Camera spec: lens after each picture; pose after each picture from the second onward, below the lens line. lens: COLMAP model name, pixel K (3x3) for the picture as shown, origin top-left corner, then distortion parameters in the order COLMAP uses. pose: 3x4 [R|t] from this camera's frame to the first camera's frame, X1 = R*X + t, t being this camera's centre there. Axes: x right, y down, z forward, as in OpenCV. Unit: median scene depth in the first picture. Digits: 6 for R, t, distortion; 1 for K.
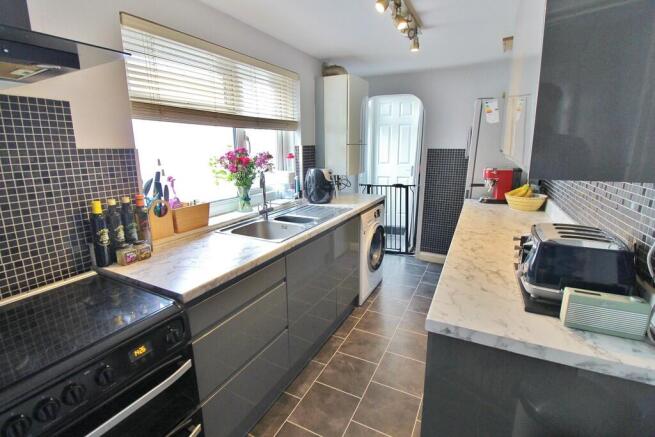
lens RADIAL K [[306.1, 0, 325.8], [0, 306.1, 211.9], [0, 0, 1]] dist [0.011997, -0.022975]
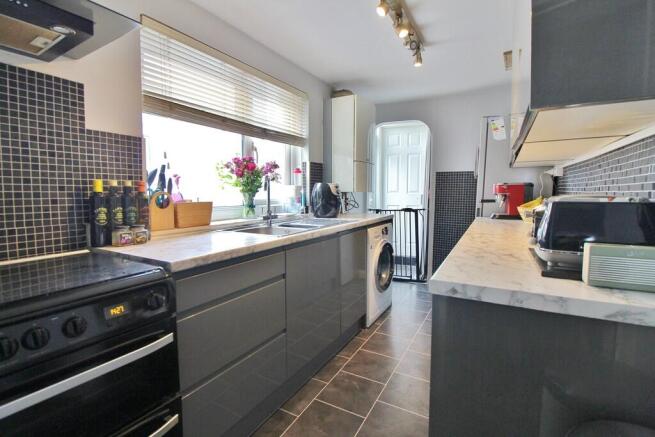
lens RADIAL K [[306.1, 0, 325.8], [0, 306.1, 211.9], [0, 0, 1]] dist [0.011997, -0.022975]
pose [[0.999162, 0.011413, -0.039298, 0.026743], [-0.016971, 0.989411, -0.144143, 0.138158], [0.037237, 0.144690, 0.988776, 0.033134]]
